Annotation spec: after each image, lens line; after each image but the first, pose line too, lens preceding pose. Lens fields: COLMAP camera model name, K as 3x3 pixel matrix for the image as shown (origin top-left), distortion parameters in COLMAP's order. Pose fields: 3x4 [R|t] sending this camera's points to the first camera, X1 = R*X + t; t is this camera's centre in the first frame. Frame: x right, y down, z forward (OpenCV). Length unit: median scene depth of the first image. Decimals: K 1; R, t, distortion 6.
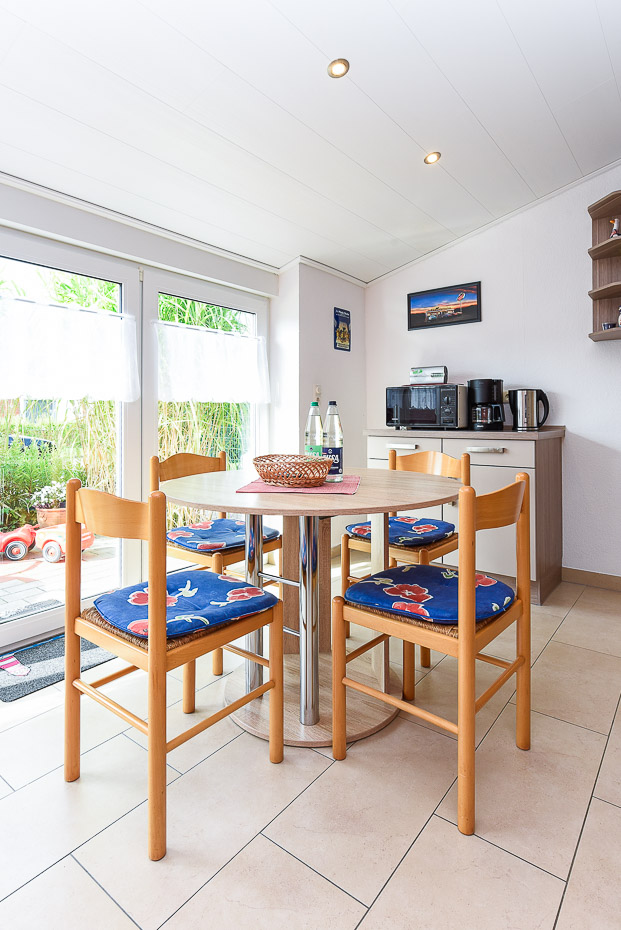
lens RADIAL K [[485.8, 0, 314.5], [0, 485.8, 414.2], [0, 0, 1]] dist [-0.000760, -0.000017]
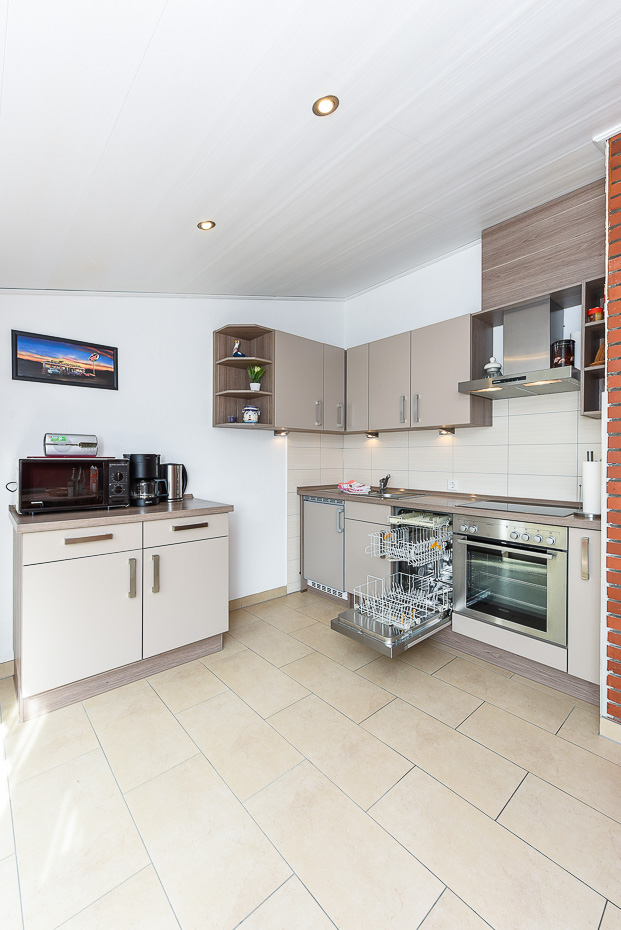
lens RADIAL K [[389.6, 0, 310.5], [0, 389.6, 465.0], [0, 0, 1]] dist [-0.000579, -0.000254]
pose [[0.186044, -0.012292, 0.982464, -0.382958], [-0.009946, 0.999847, 0.014393, -0.066283], [-0.982491, -0.012449, 0.185894, 0.542617]]
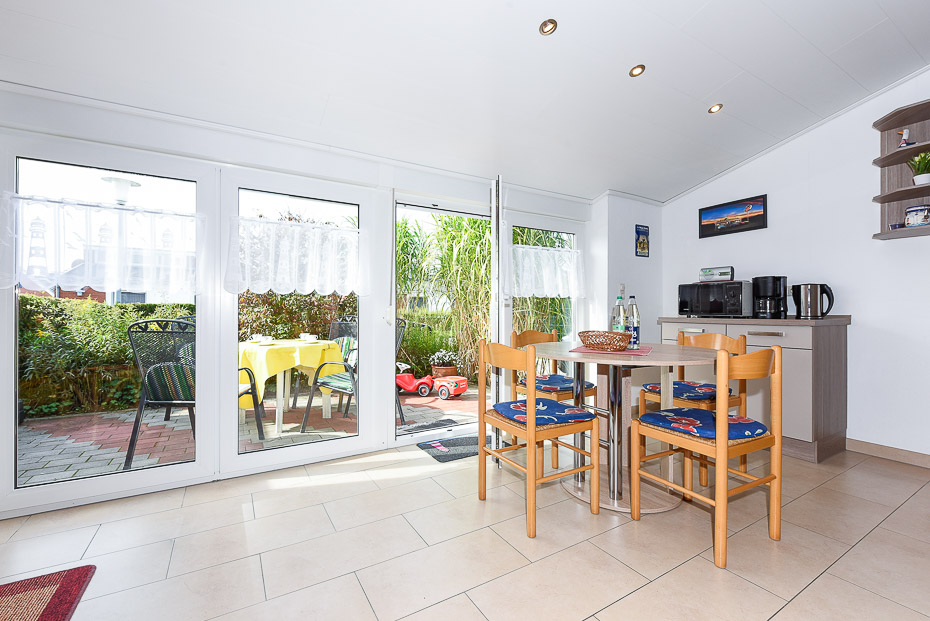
lens RADIAL K [[400.5, 0, 480.2], [0, 400.5, 311.3], [0, 0, 1]] dist [-0.002037, -0.000364]
pose [[0.944352, 0.002050, -0.328929, 0.000372], [0.001047, 0.999957, 0.009239, 0.005396], [0.328934, -0.009070, 0.944310, -0.187252]]
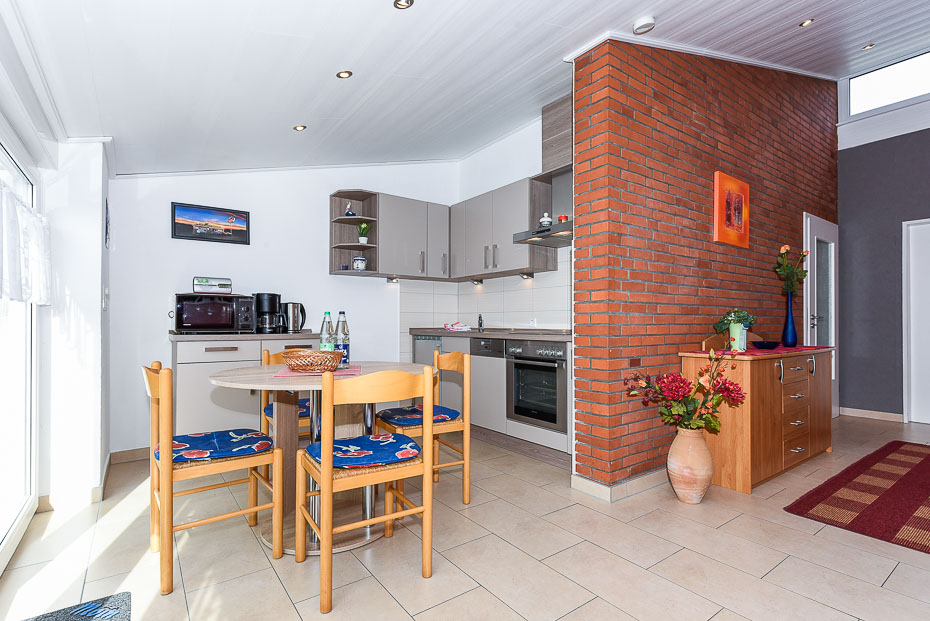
lens RADIAL K [[450.0, 0, 468.1], [0, 450.0, 325.7], [0, 0, 1]] dist [-0.001998, -0.000106]
pose [[0.262720, -0.005059, 0.964859, -0.685472], [-0.007584, 0.999945, 0.007308, 0.000990], [-0.964842, -0.009237, 0.262667, 0.186356]]
